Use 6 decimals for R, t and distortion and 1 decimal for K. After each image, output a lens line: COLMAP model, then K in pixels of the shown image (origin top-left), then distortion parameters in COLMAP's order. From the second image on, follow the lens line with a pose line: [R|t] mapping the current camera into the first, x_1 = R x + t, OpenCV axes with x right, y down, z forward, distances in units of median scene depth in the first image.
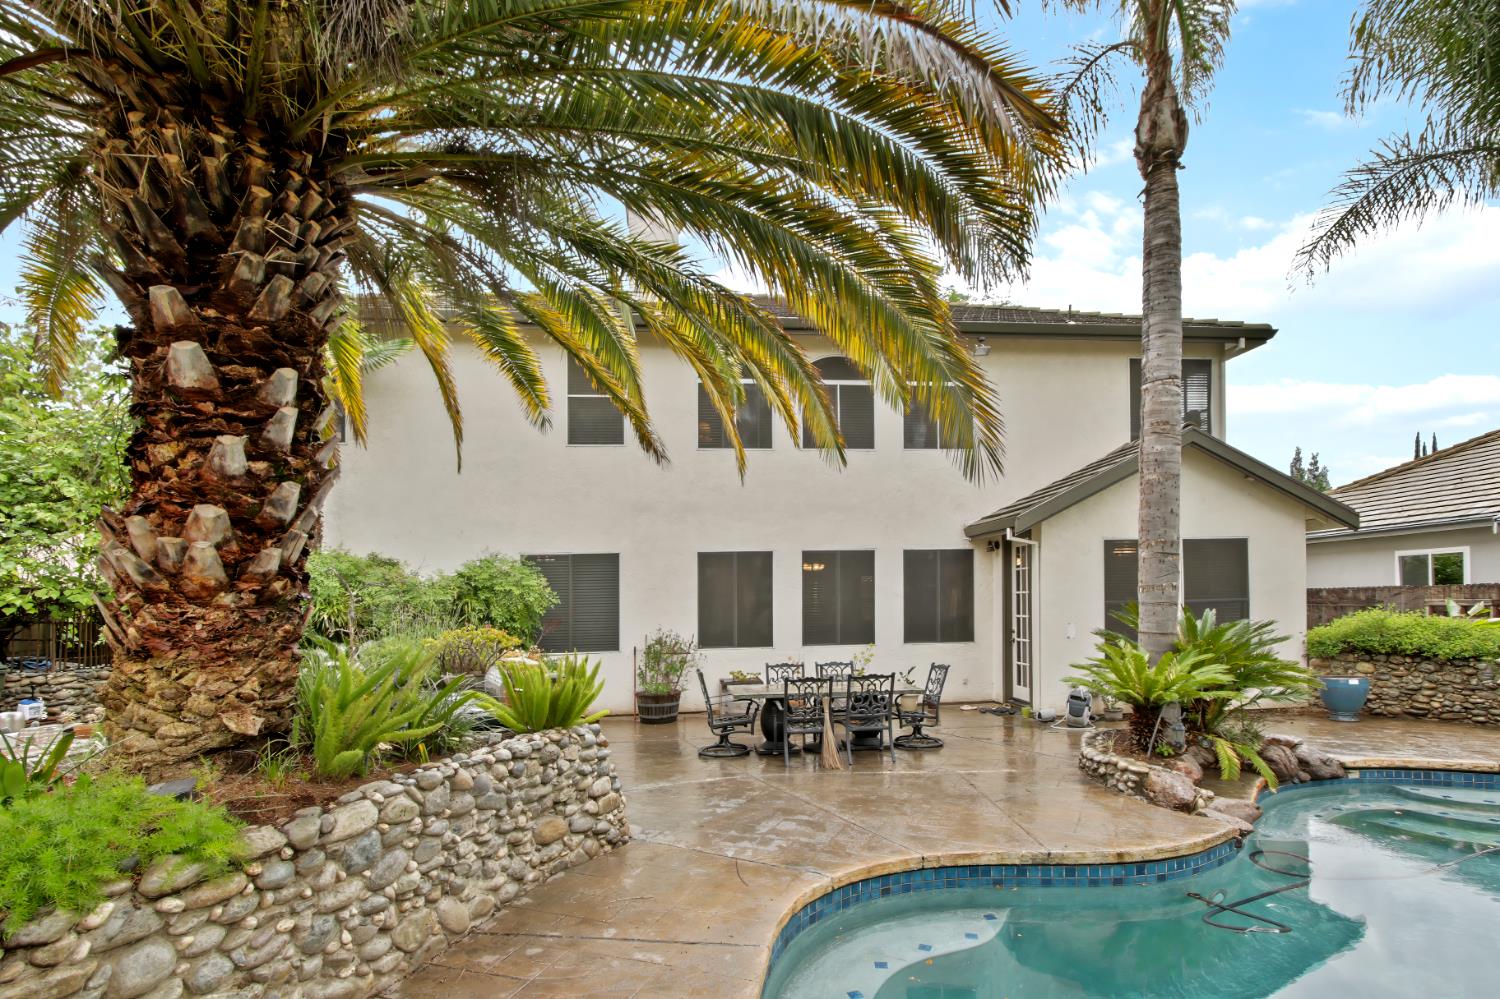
lens RADIAL K [[713.3, 0, 754.2], [0, 713.3, 591.7], [0, 0, 1]] dist [0.000816, -0.000333]
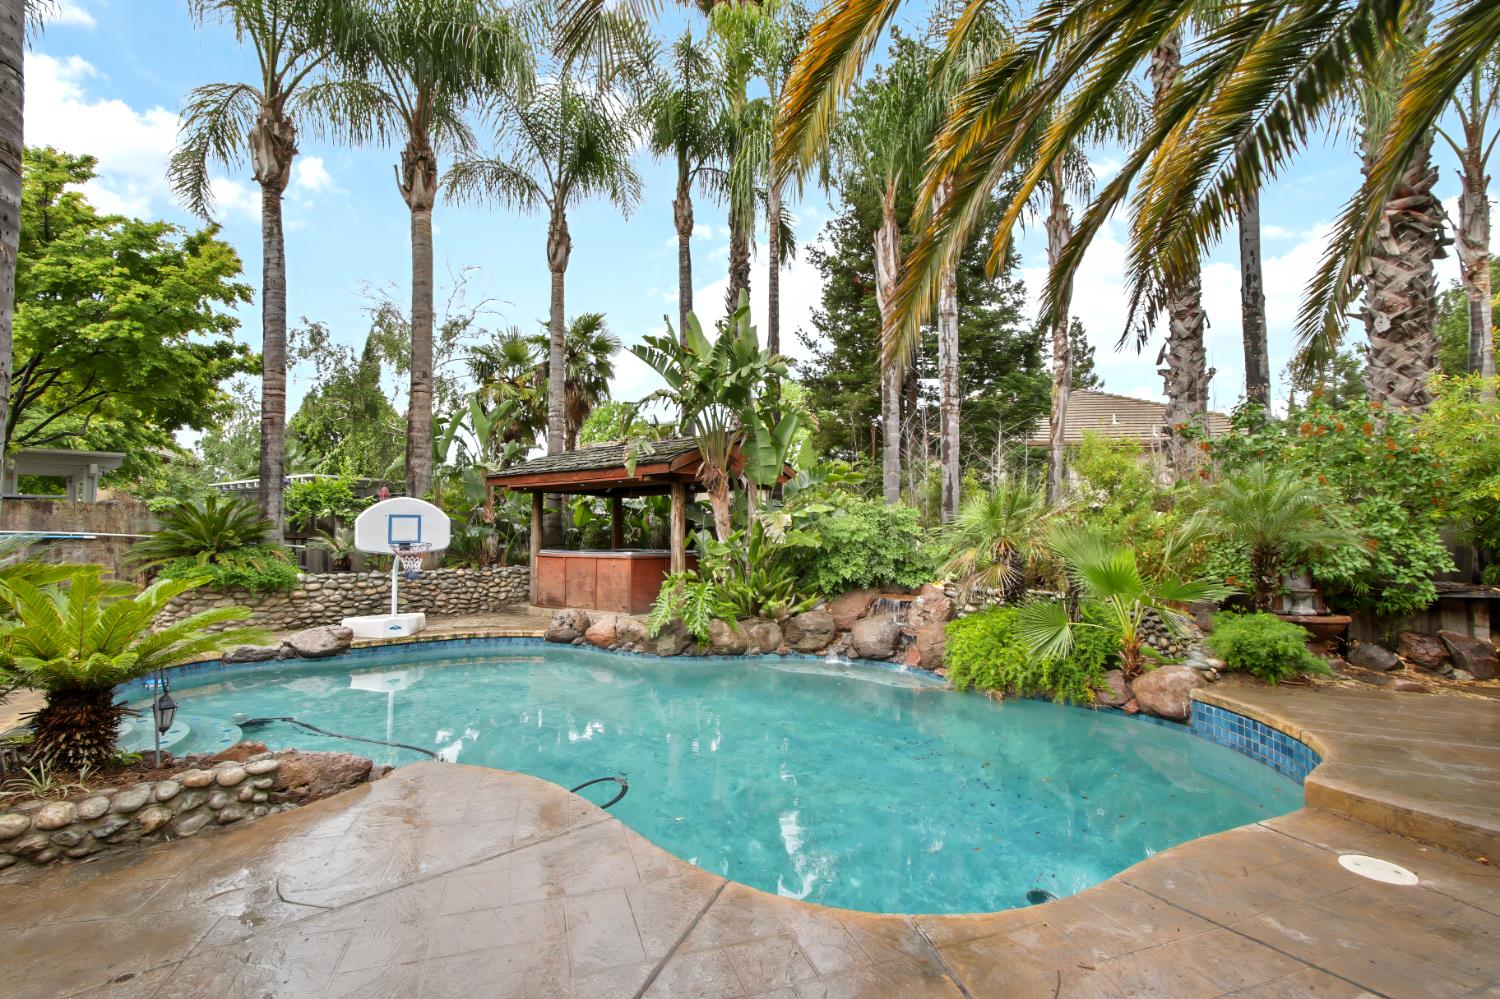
lens RADIAL K [[688.0, 0, 750.0], [0, 688.0, 499.5], [0, 0, 1]] dist [0.000583, -0.001249]
pose [[-0.693685, 0.051344, 0.718446, -0.101071], [-0.001179, 0.997374, -0.072417, 0.035390], [-0.720278, -0.051082, -0.691802, 0.621788]]
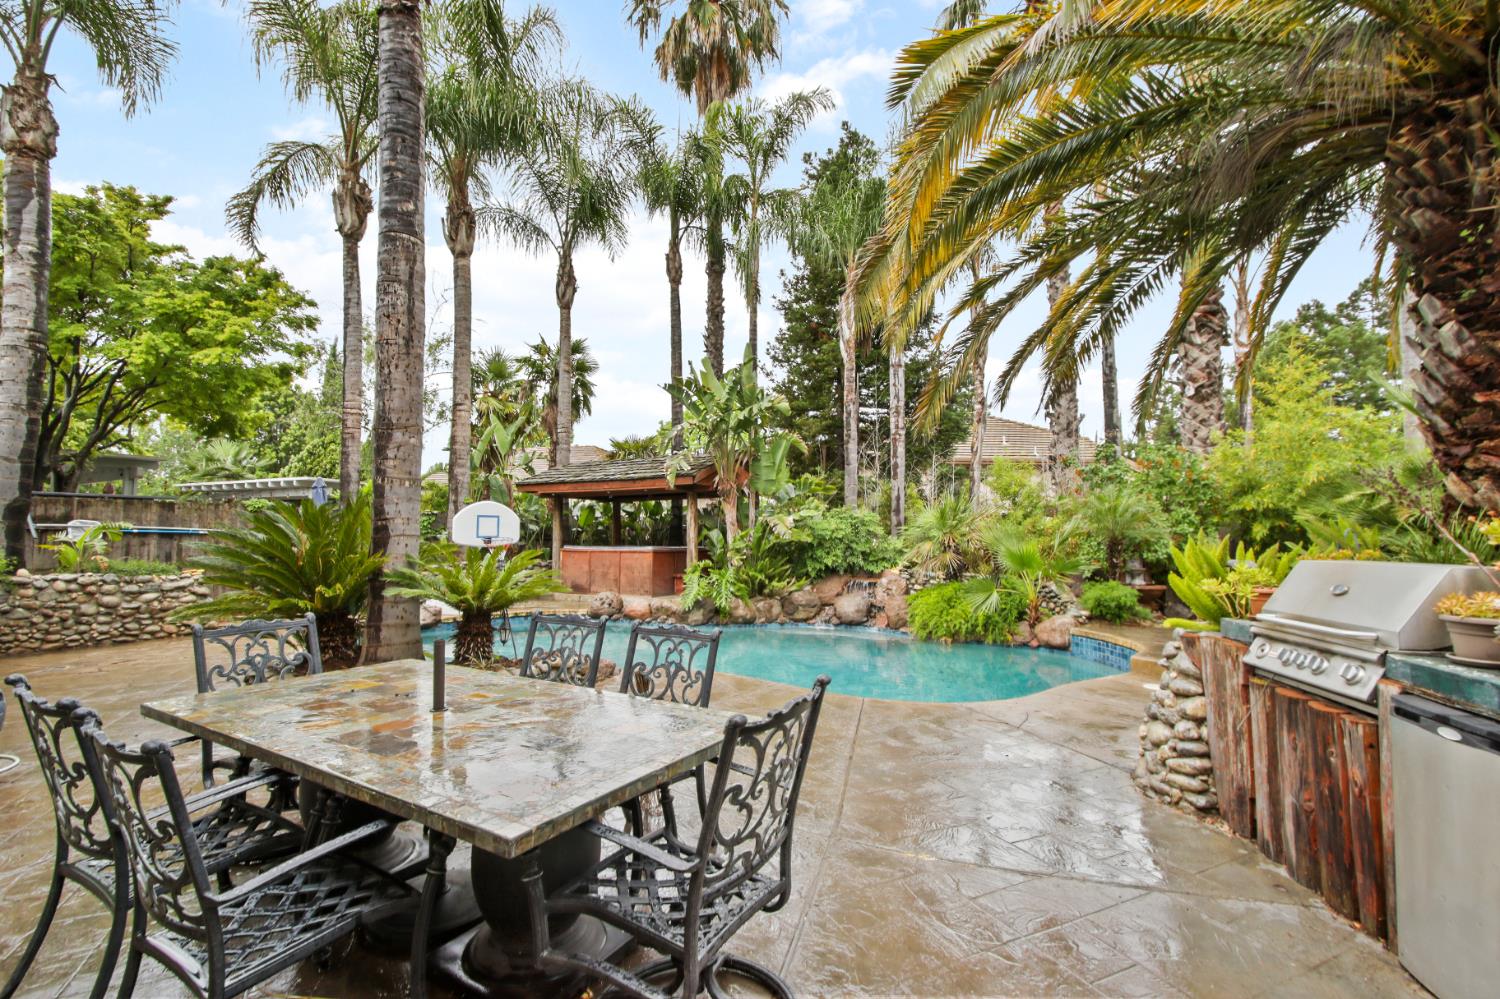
lens RADIAL K [[682.3, 0, 748.3], [0, 682.3, 501.8], [0, 0, 1]] dist [-0.000561, 0.000304]
pose [[-0.788560, 0.047038, 0.613157, -0.156845], [-0.000247, 0.997046, -0.076806, 0.052612], [-0.614958, -0.060717, -0.786219, 0.914508]]
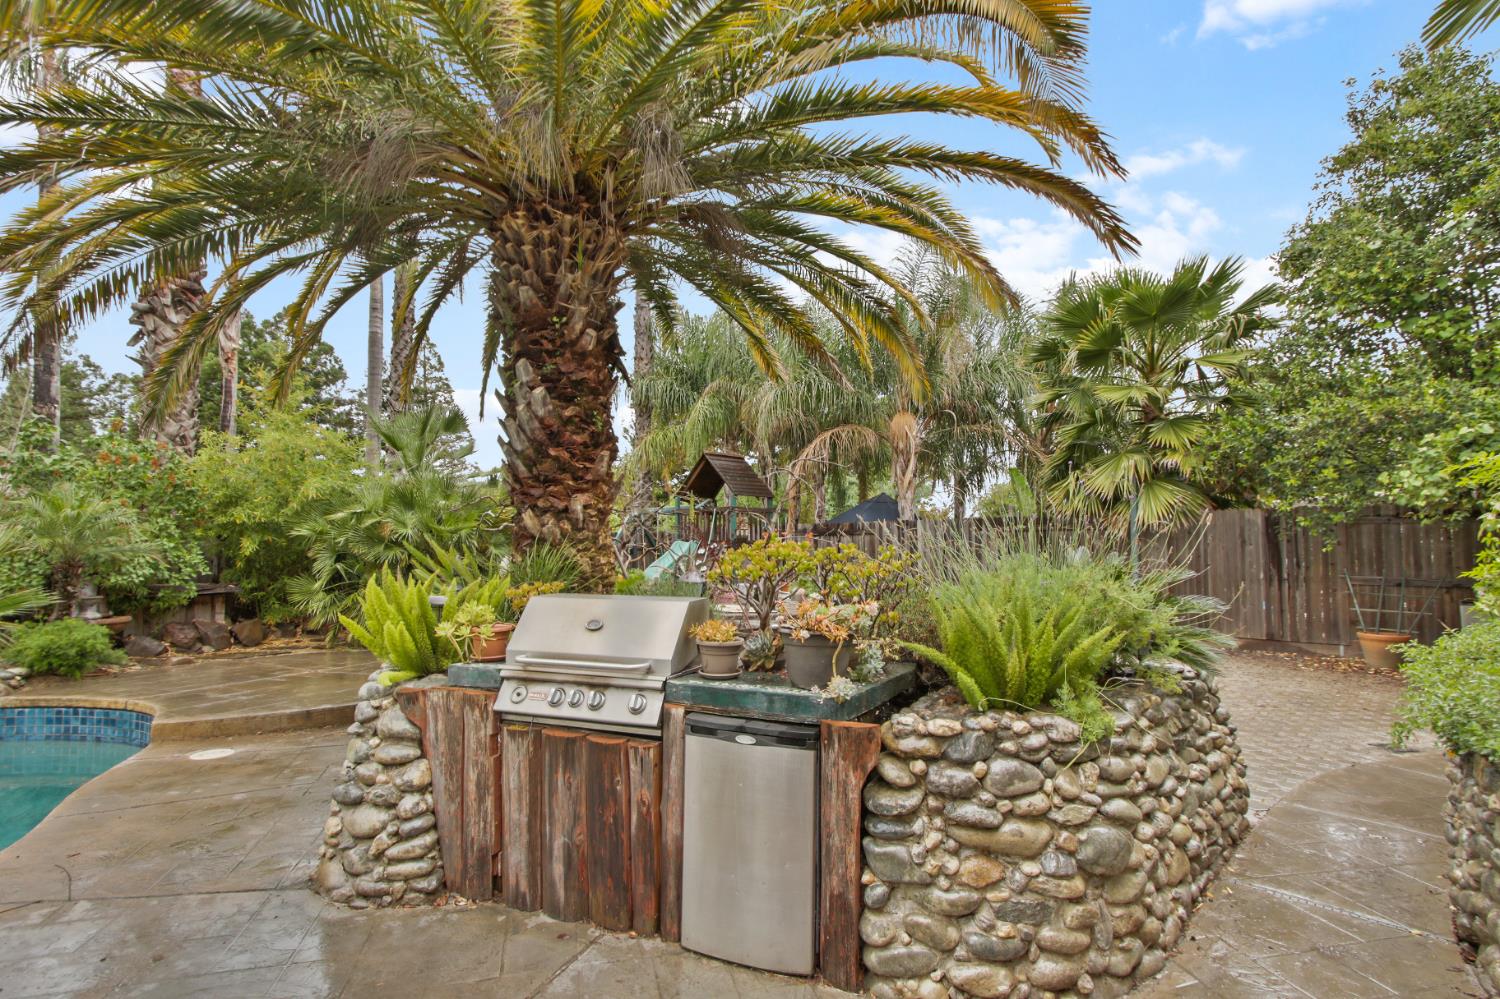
lens RADIAL K [[693.9, 0, 752.9], [0, 693.9, 516.8], [0, 0, 1]] dist [0.003748, -0.000109]
pose [[-0.753698, -0.006767, -0.657186, -0.035033], [0.025715, 0.998878, -0.039776, 0.034679], [0.656717, -0.046879, -0.752678, 0.829272]]
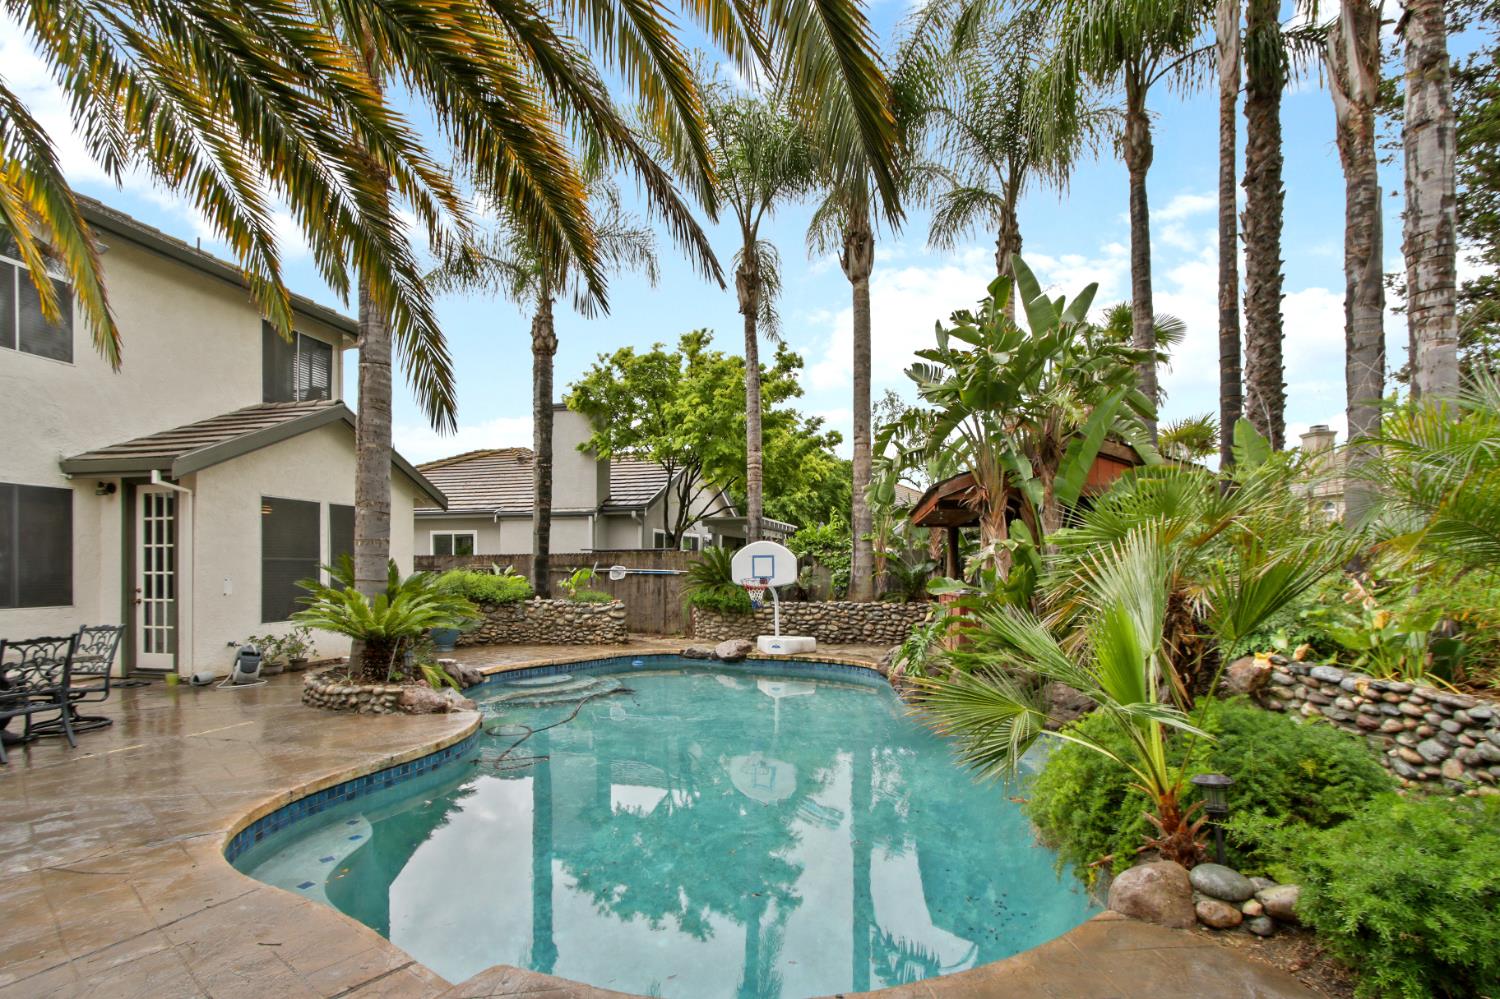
lens RADIAL K [[707.6, 0, 749.5], [0, 707.6, 572.7], [0, 0, 1]] dist [-0.001376, -0.000393]
pose [[0.310779, 0.012439, 0.950401, -0.222871], [-0.017400, 0.999821, -0.007396, 0.028265], [-0.950323, -0.014238, 0.310940, 0.040769]]
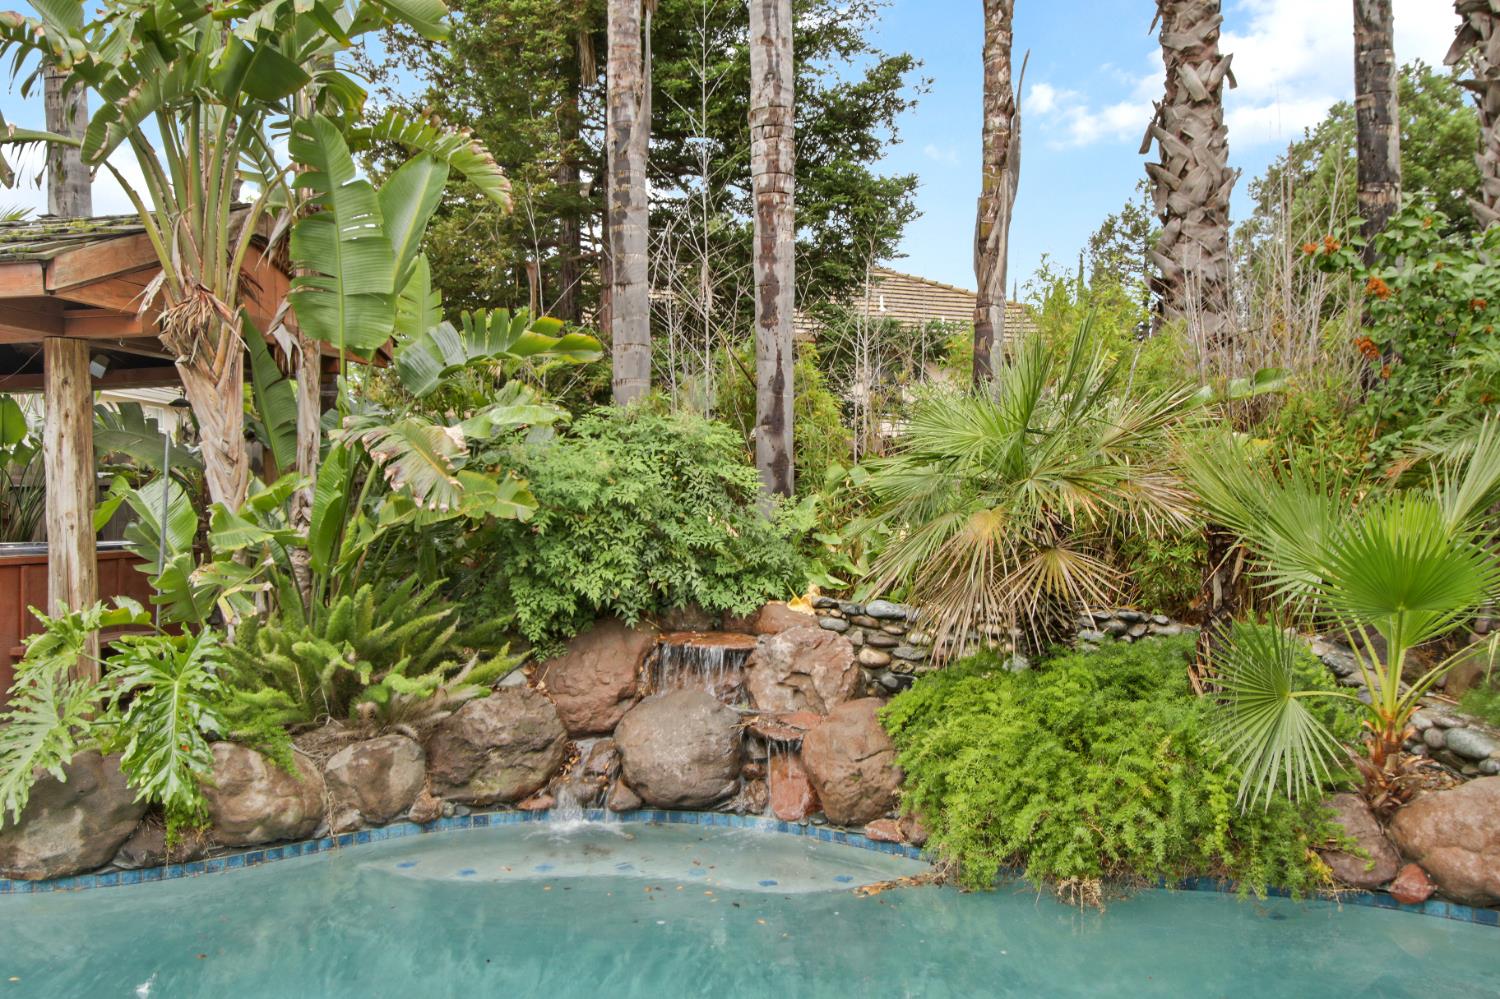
lens RADIAL K [[1177.6, 0, 746.7], [0, 1177.6, 504.9], [0, 0, 1]] dist [0.008922, 0.001751]
pose [[-0.941576, 0.029544, 0.335503, 0.176867], [0.024027, 0.999499, -0.020583, 0.039059], [-0.335943, -0.011319, -0.941814, 0.441980]]
